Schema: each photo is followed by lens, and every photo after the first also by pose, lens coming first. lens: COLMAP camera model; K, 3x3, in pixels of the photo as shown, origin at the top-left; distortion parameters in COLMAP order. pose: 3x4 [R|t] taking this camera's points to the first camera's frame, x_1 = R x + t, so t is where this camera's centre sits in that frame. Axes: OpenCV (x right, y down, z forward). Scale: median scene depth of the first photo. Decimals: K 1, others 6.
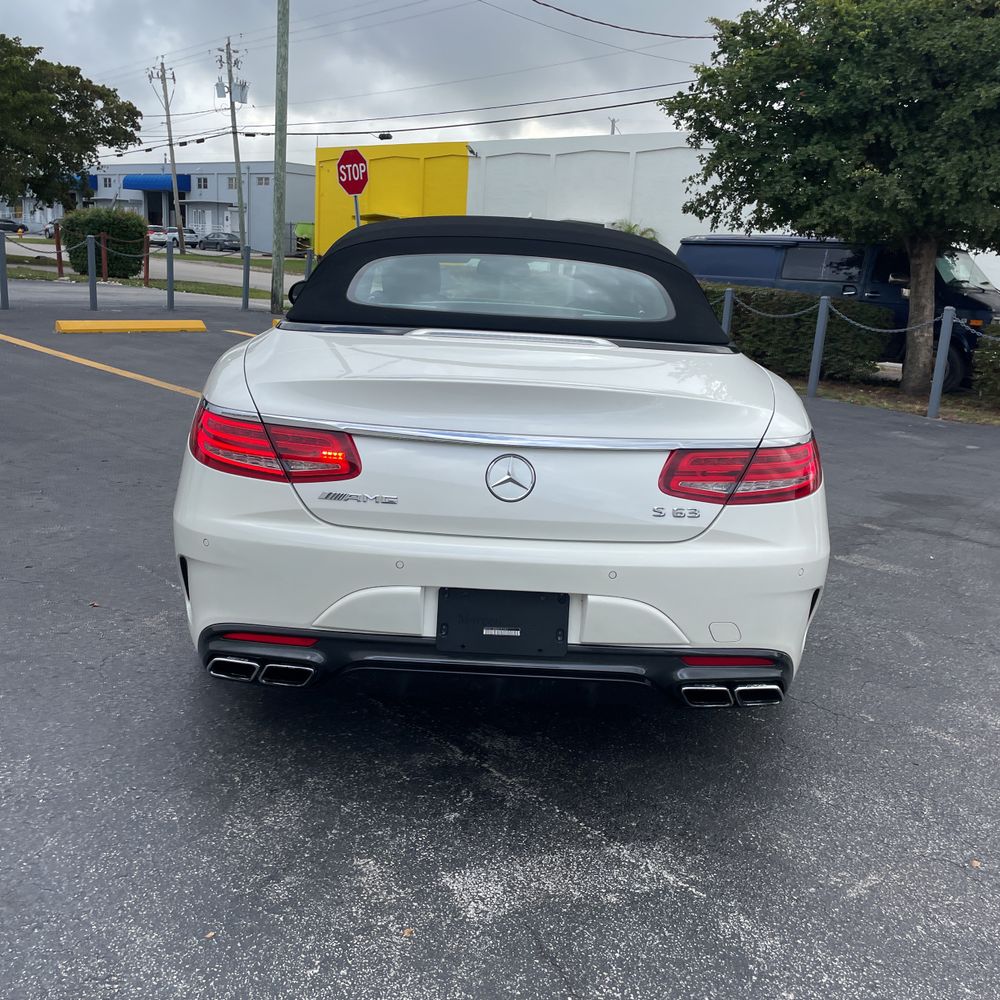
lens RADIAL K [[1034.1, 0, 502.9], [0, 1034.1, 500.5], [0, 0, 1]] dist [0.015488, 0.000000]
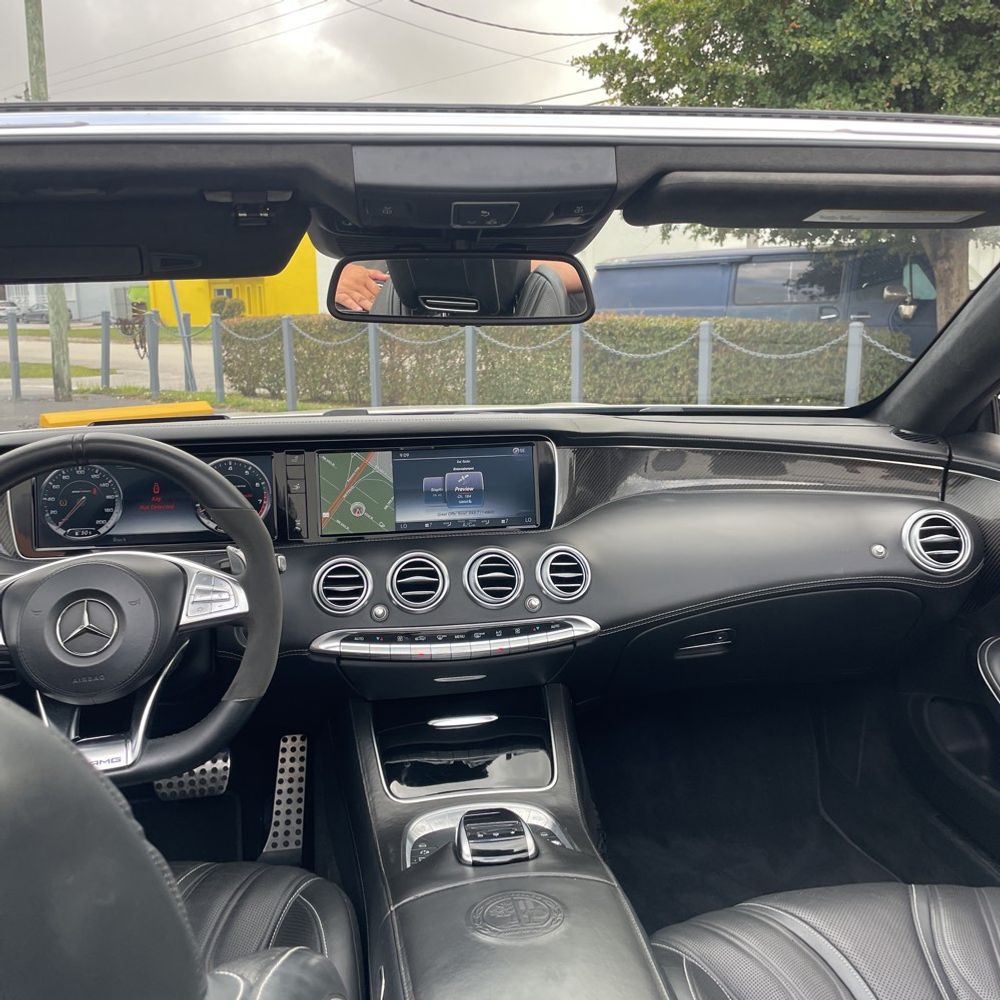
lens RADIAL K [[1034.1, 0, 500.9], [0, 1034.1, 504.1], [0, 0, 1]] dist [0.015488, 0.000000]
pose [[0.988939, -0.089807, 0.118045, -0.003988], [0.094670, 0.994849, -0.036245, -0.053119], [-0.114182, 0.047019, 0.992347, 0.253424]]
